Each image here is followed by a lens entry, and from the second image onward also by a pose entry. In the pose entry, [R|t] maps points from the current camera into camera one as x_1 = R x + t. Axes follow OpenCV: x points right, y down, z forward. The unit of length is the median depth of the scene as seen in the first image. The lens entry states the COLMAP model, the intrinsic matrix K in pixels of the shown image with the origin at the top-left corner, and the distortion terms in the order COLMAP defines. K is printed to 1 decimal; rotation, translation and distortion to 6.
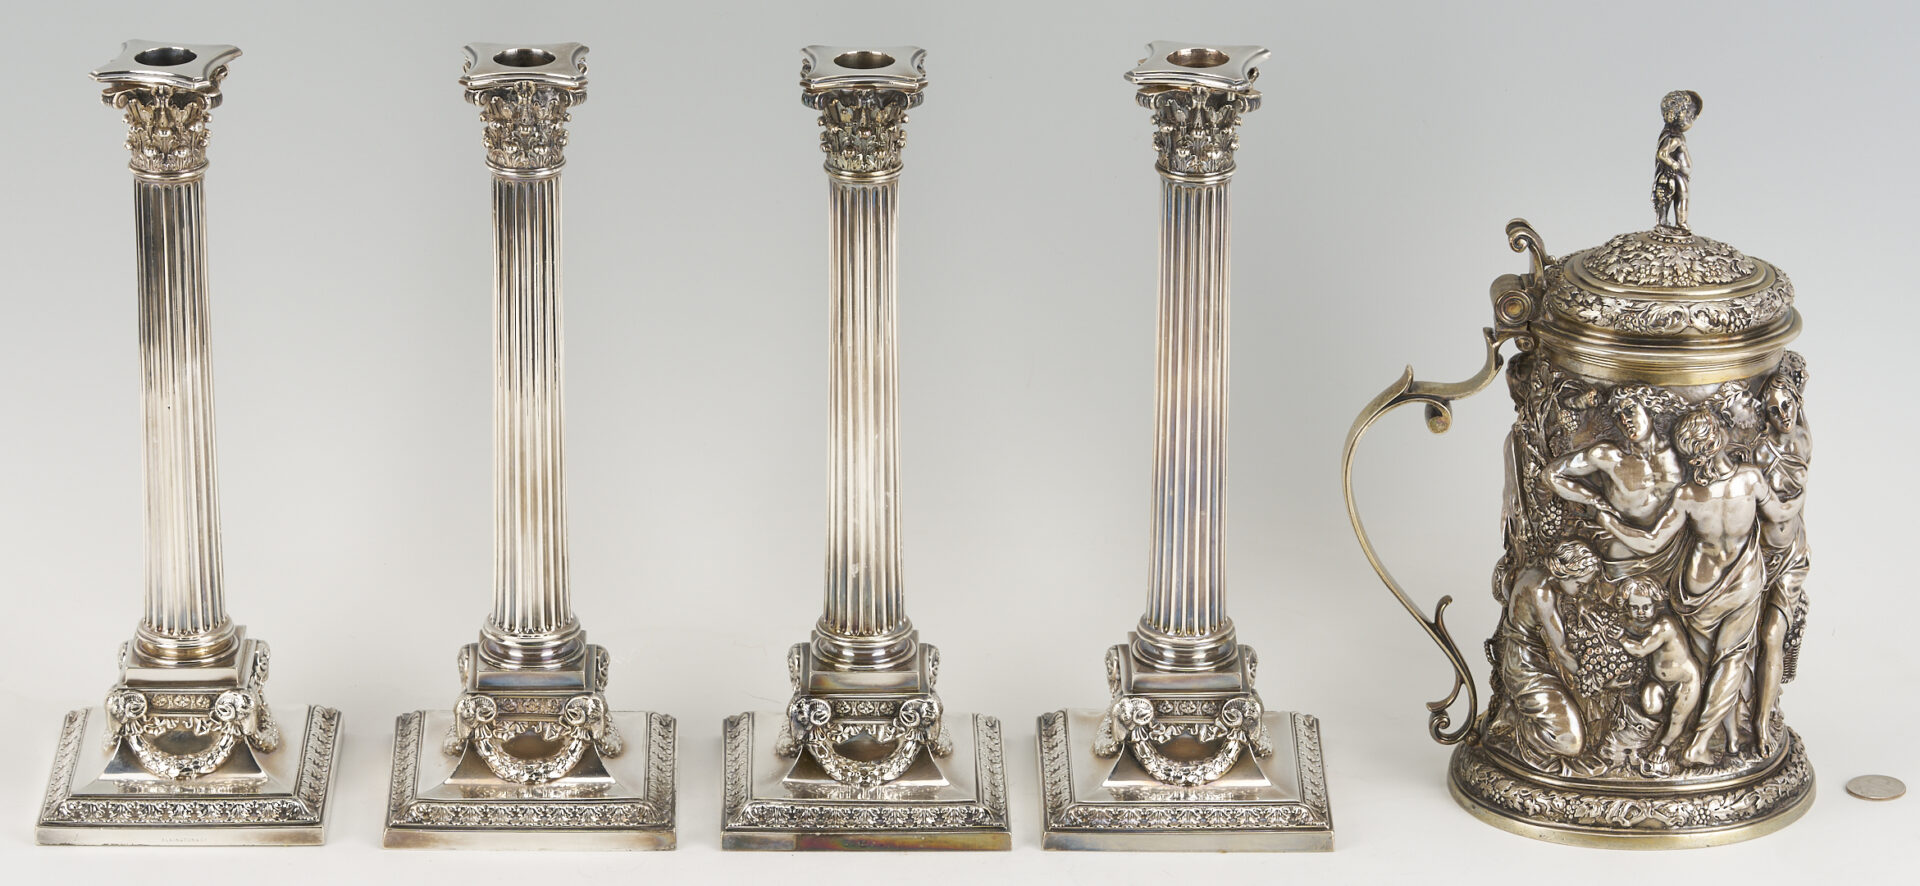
lens RADIAL K [[6804.5, 0, 960.0], [0, 6804.5, 443.0], [0, 0, 1]] dist [-0.164206, 0.757965]
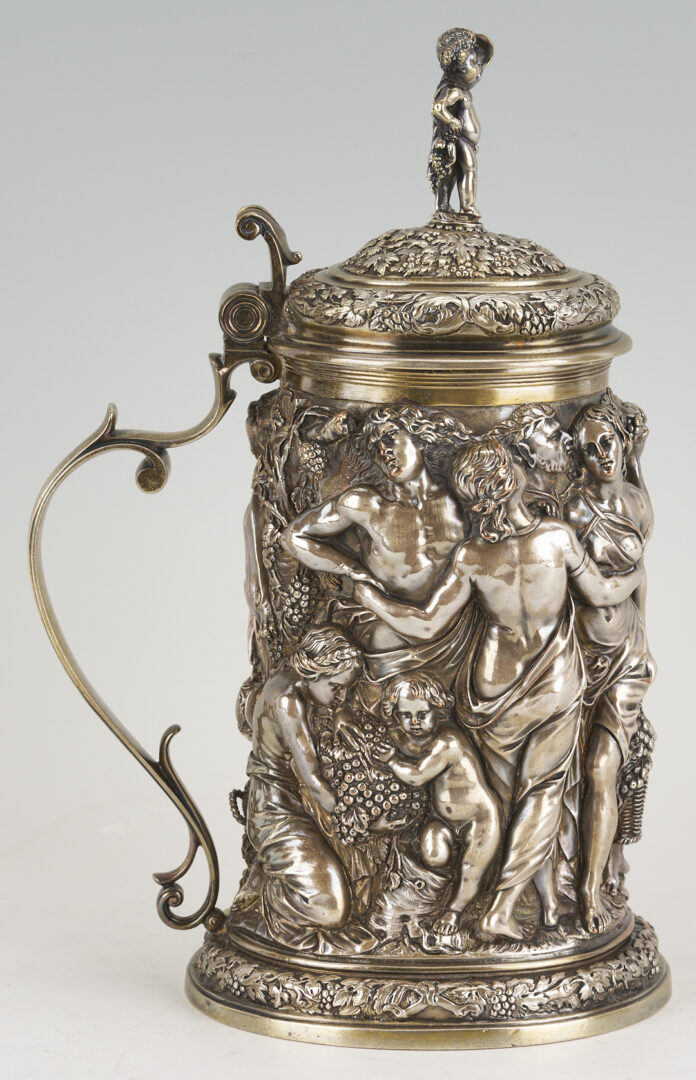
lens RADIAL K [[5162.2, 0, 348.0], [0, 5162.2, 540.0], [0, 0, 1]] dist [-0.259687, 0.541728]
pose [[0.999888, 0.001831, -0.014866, 0.100937], [-0.004215, 0.986790, -0.161949, 0.096464], [0.014373, 0.161994, 0.986687, 0.437870]]
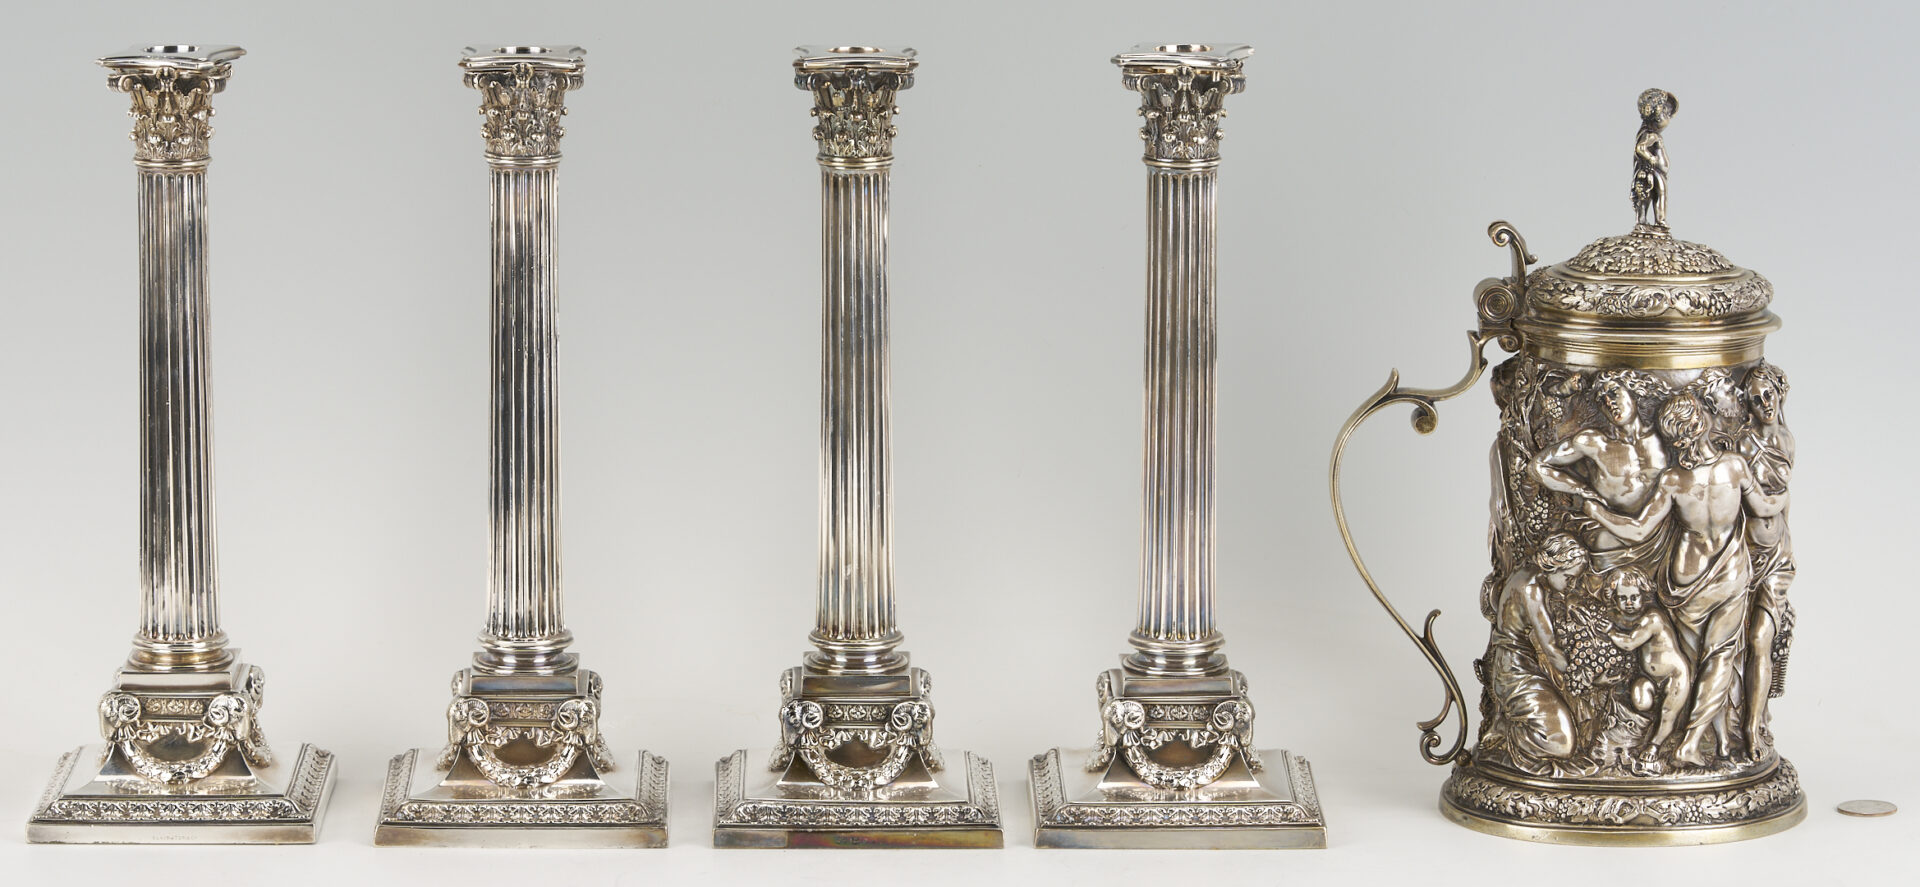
lens RADIAL K [[6804.5, 0, 960.0], [0, 6804.5, 443.5], [0, 0, 1]] dist [-0.164206, 0.757965]
pose [[0.999990, -0.003193, 0.003059, -0.001745], [0.003685, 0.984124, -0.177447, 0.179161], [-0.002443, 0.177456, 0.984126, 0.006680]]
